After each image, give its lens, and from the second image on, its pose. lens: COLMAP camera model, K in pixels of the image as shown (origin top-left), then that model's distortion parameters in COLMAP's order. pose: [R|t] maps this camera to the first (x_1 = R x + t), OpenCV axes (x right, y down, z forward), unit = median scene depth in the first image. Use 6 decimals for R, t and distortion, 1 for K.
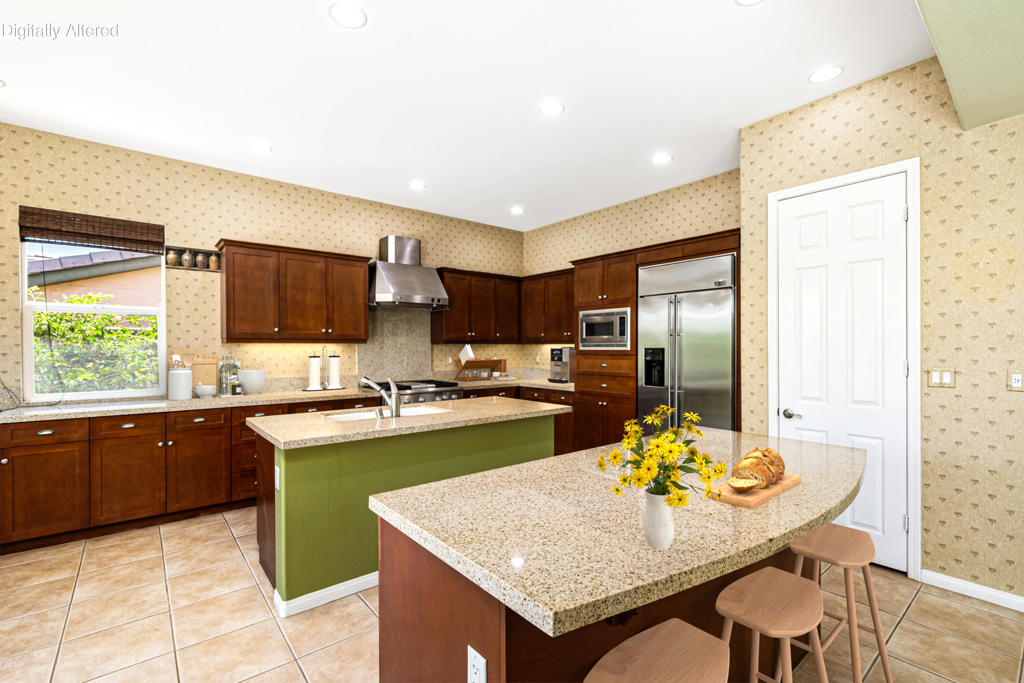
lens RADIAL K [[454.1, 0, 508.1], [0, 454.1, 346.6], [0, 0, 1]] dist [0.011219, -0.000635]
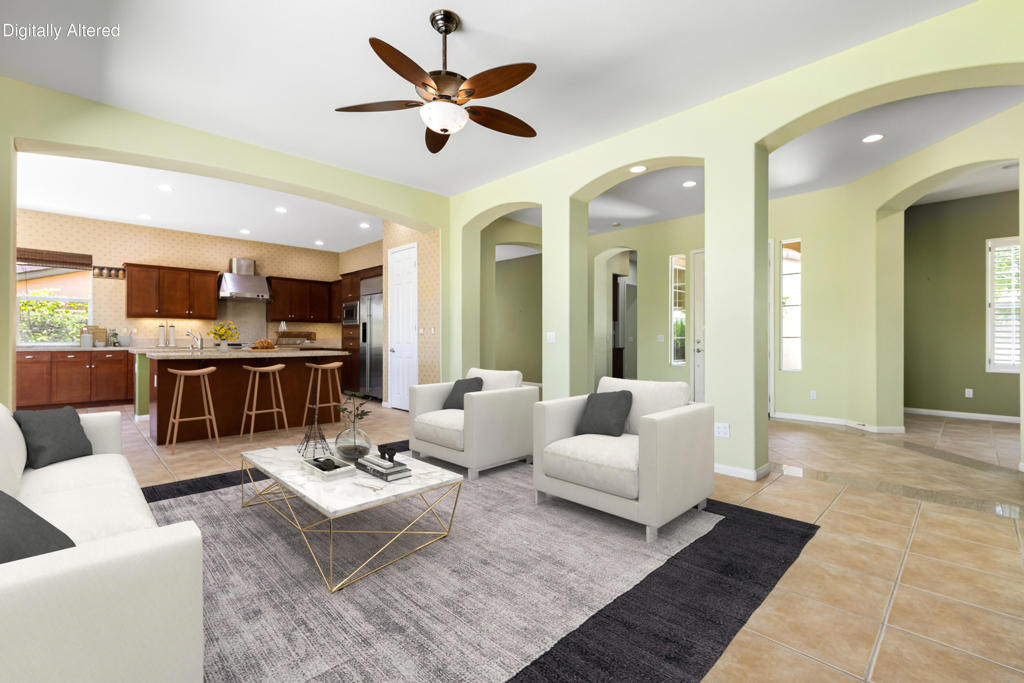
lens RADIAL K [[454.1, 0, 505.3], [0, 454.1, 335.5], [0, 0, 1]] dist [0.011219, -0.000635]
pose [[0.997435, 0.006848, 0.071245, 0.766708], [-0.006193, 0.999937, -0.009405, 0.070054], [-0.071305, 0.008939, 0.997415, -0.944467]]
